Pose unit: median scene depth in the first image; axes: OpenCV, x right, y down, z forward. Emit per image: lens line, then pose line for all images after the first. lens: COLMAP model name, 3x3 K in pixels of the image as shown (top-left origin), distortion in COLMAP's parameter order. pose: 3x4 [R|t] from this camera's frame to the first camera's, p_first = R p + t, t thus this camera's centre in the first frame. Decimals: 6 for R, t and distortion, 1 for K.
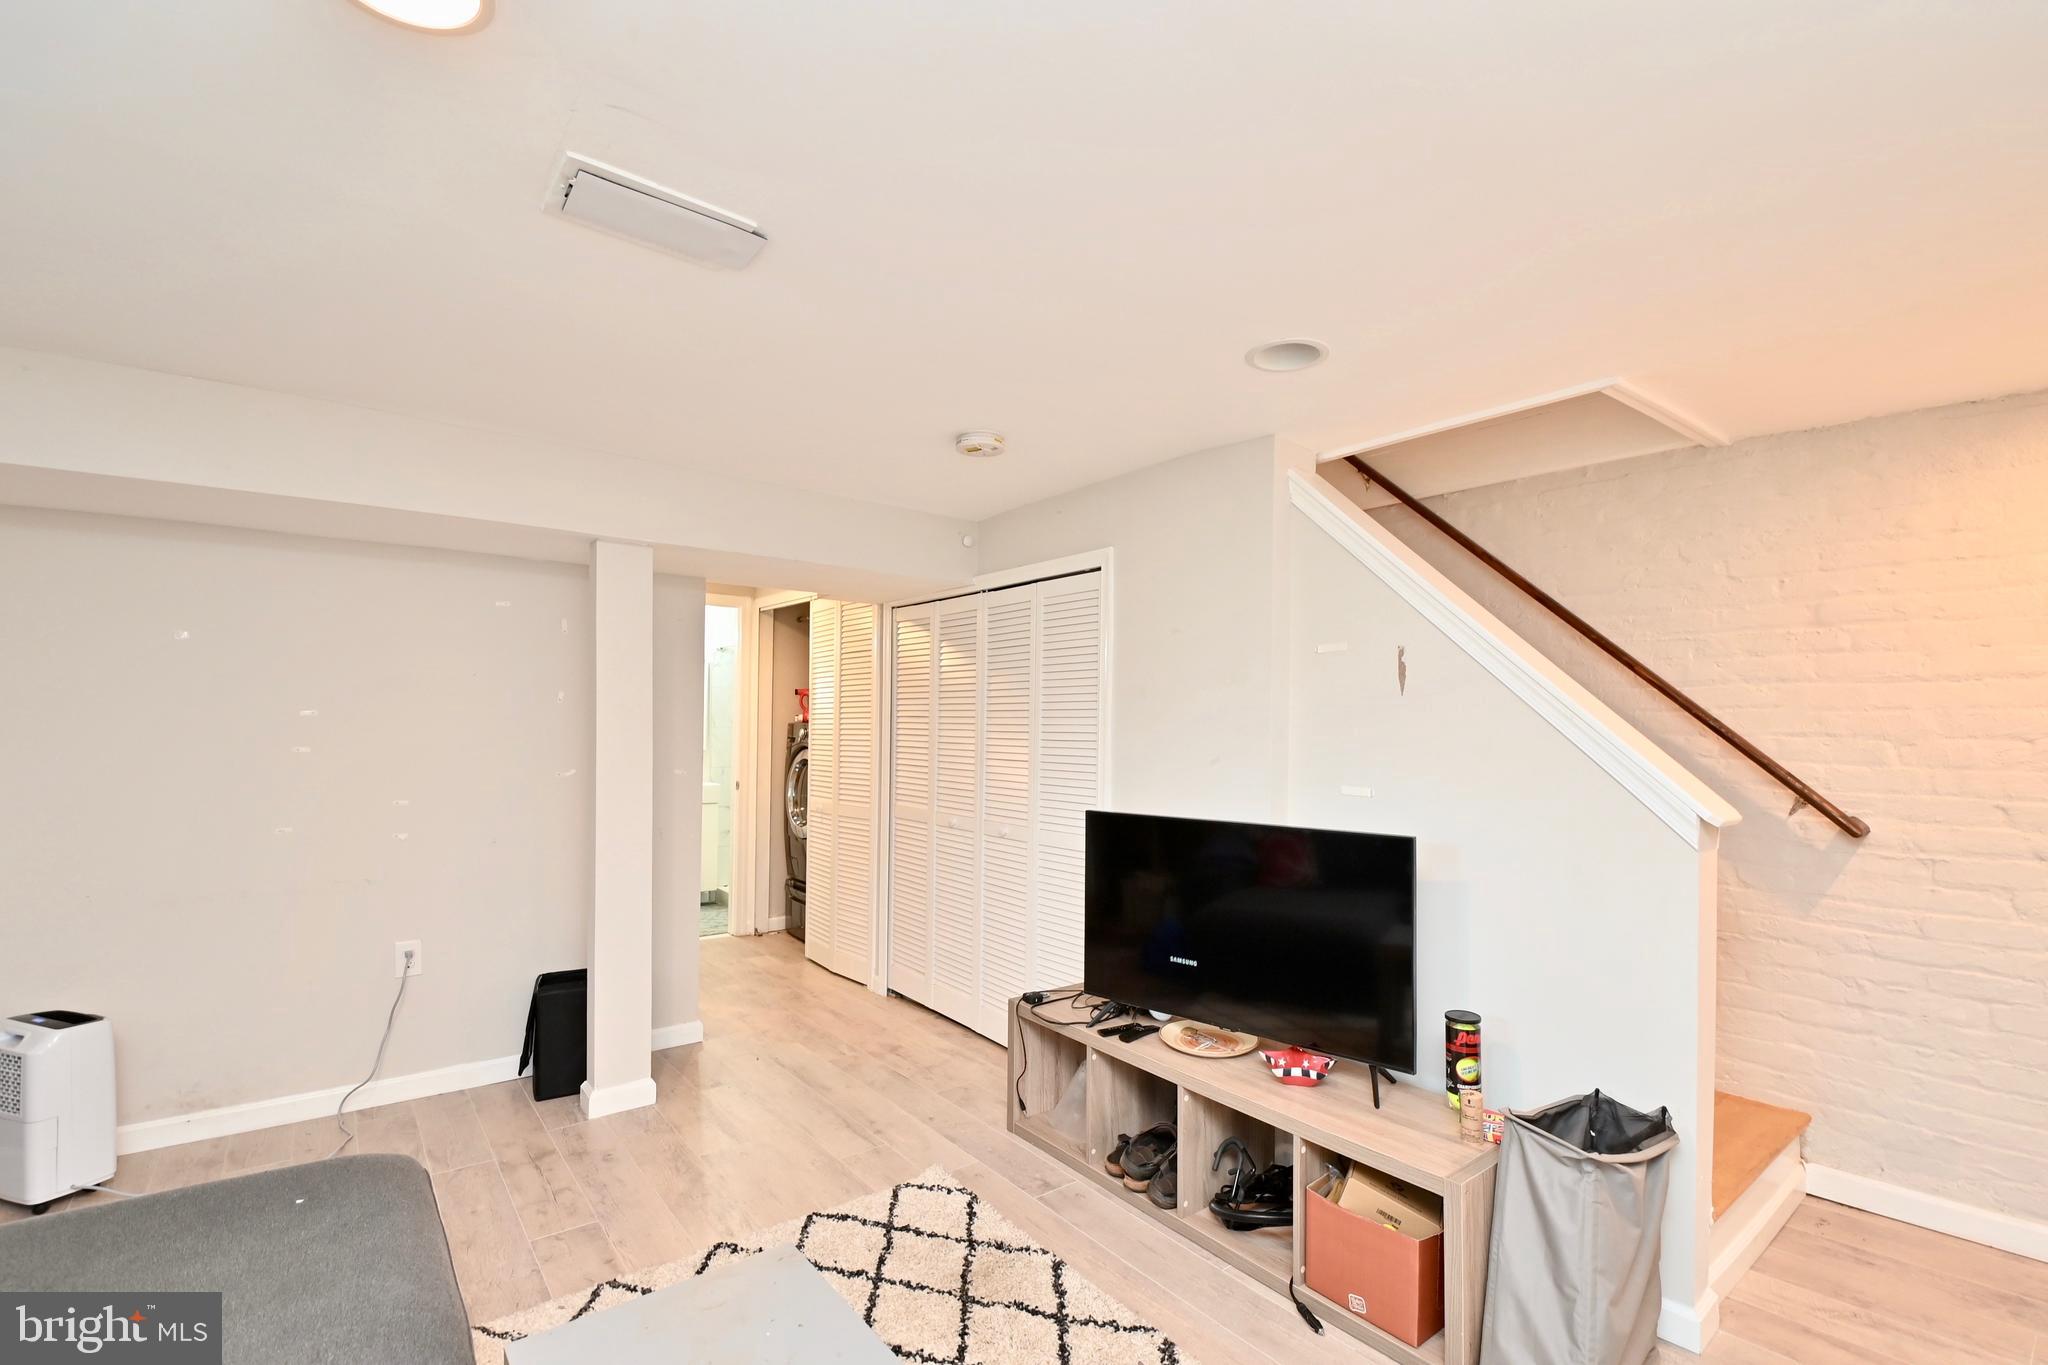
lens RADIAL K [[901.2, 0, 1027.7], [0, 901.2, 717.0], [0, 0, 1]] dist [0.006649, -0.016970]
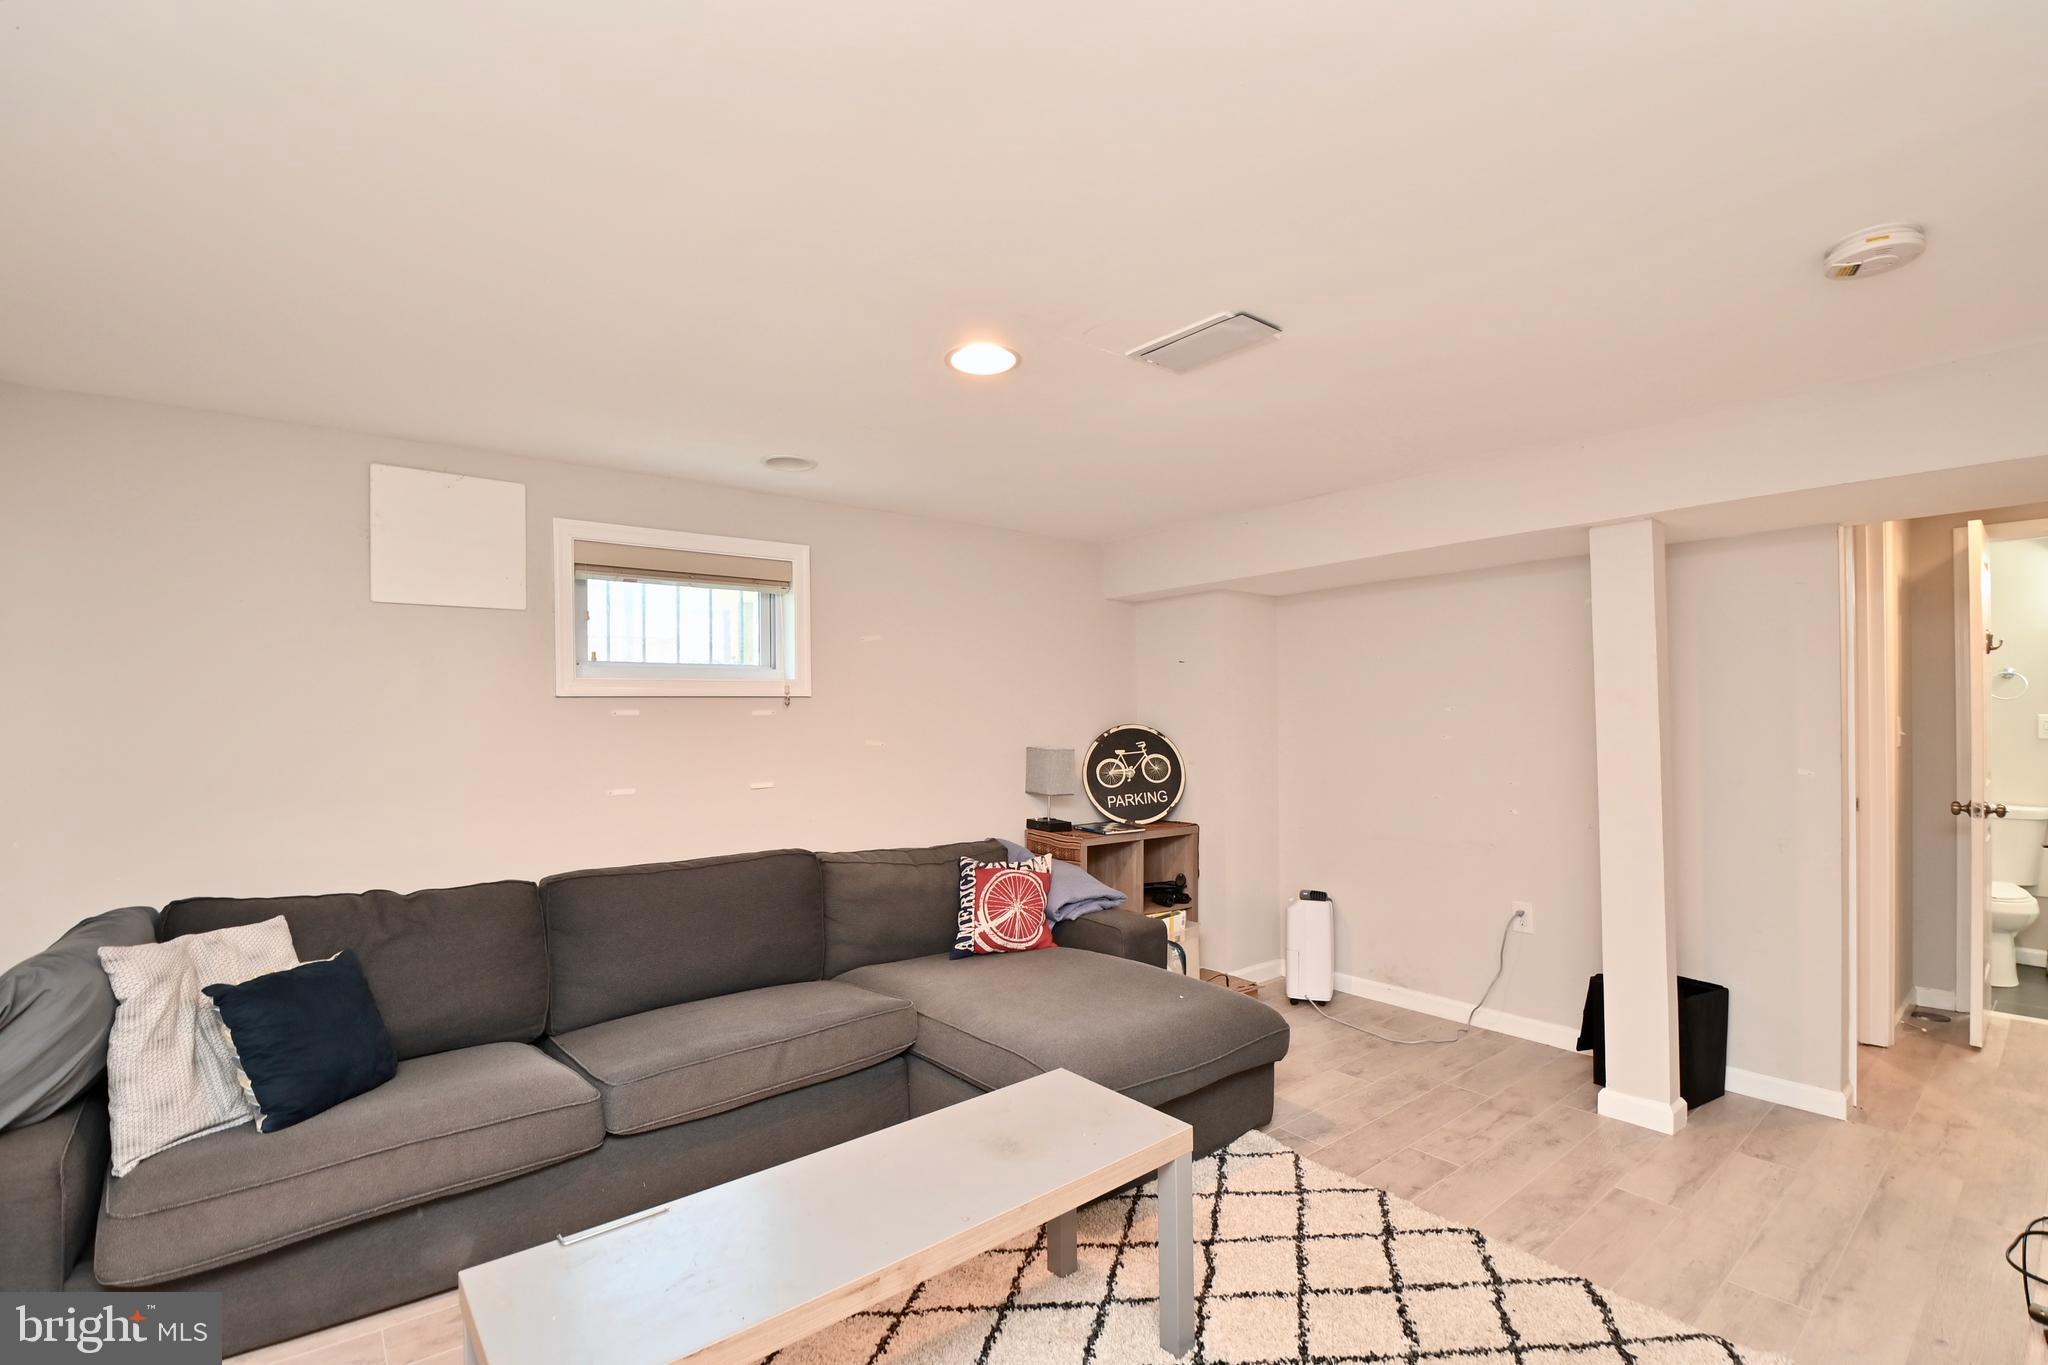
lens RADIAL K [[901.2, 0, 1052.9], [0, 901.2, 720.9], [0, 0, 1]] dist [0.006649, -0.016970]
pose [[0.019649, -0.007331, -0.999780, 0.492718], [0.019256, 0.999790, -0.006953, 0.009642], [0.999621, -0.019115, 0.019786, 0.387897]]
